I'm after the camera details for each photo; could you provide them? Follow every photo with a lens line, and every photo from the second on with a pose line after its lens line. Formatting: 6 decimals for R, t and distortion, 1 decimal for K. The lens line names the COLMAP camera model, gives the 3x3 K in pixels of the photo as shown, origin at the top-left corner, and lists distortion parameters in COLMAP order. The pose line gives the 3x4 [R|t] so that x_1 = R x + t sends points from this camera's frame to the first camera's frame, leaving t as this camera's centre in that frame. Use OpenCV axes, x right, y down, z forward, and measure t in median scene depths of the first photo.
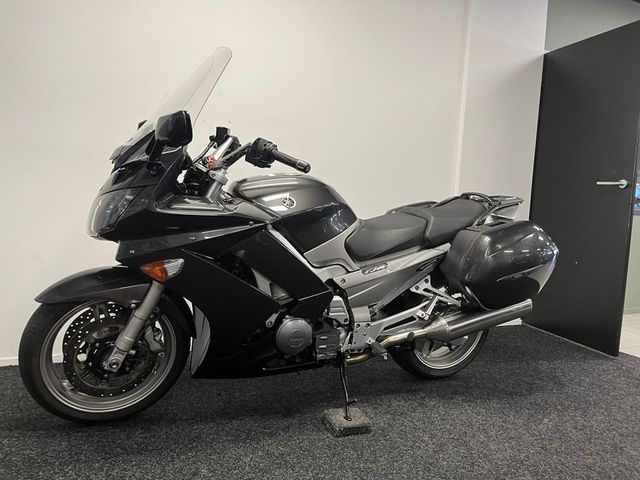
lens RADIAL K [[495.6, 0, 320.0], [0, 495.6, 240.0], [0, 0, 1]] dist [0.050711, -0.006396]
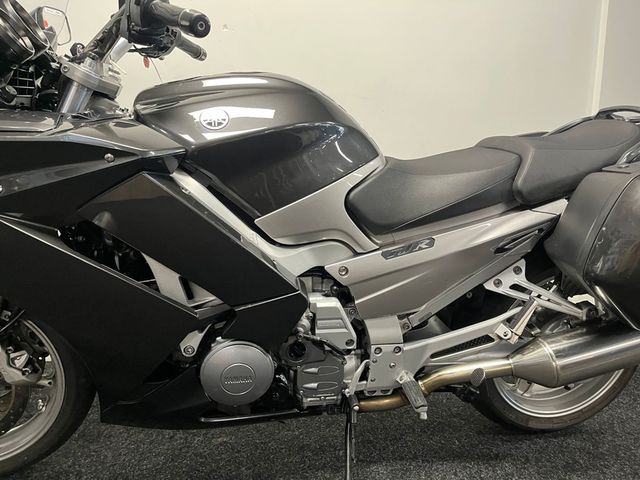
lens RADIAL K [[499.0, 0, 326.8], [0, 499.0, 241.7], [0, 0, 1]] dist [0.052218, -0.079432]
pose [[0.972041, 0.009479, -0.234620, 0.155488], [0.007790, 0.997333, 0.072570, 0.011775], [0.234682, -0.072368, 0.969375, 0.471619]]
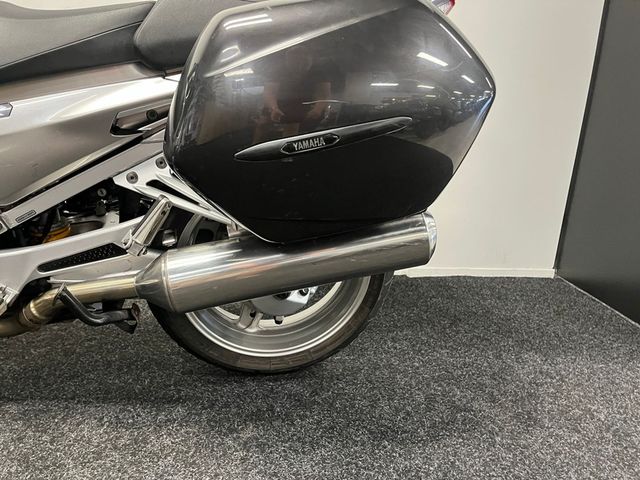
lens RADIAL K [[495.6, 0, 320.0], [0, 495.6, 240.0], [0, 0, 1]] dist [0.050711, -0.006396]
pose [[0.971432, 0.076845, -0.224531, 0.484508], [-0.041561, 0.986589, 0.157844, 0.082903], [0.233649, -0.144003, 0.961598, 0.689852]]
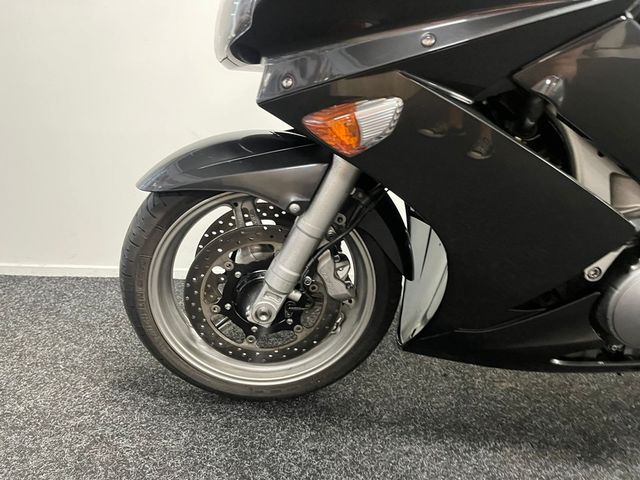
lens RADIAL K [[495.6, 0, 320.0], [0, 495.6, 240.0], [0, 0, 1]] dist [0.050711, -0.006396]
pose [[0.918409, 0.088546, -0.385596, -0.137598], [-0.025650, 0.985909, 0.165306, 0.070695], [0.394800, -0.141928, 0.907739, 0.482560]]
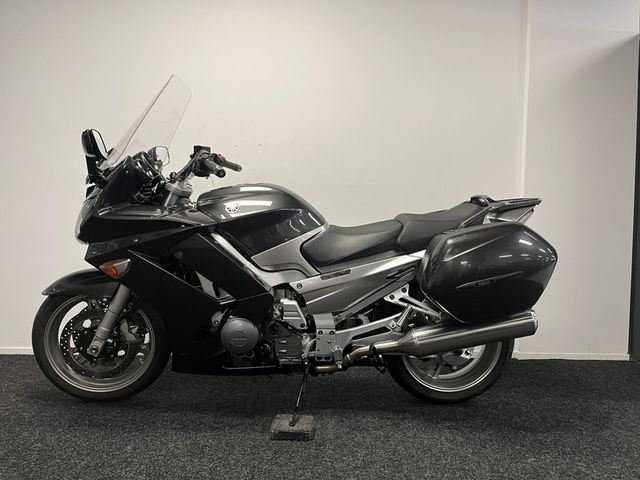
lens RADIAL K [[495.6, 0, 320.0], [0, 495.6, 240.0], [0, 0, 1]] dist [0.050711, -0.006396]
pose [[0.923605, -0.019095, -0.382870, 0.471191], [-0.004600, 0.998135, -0.060879, 0.050942], [0.383318, 0.057989, 0.921794, 0.083354]]
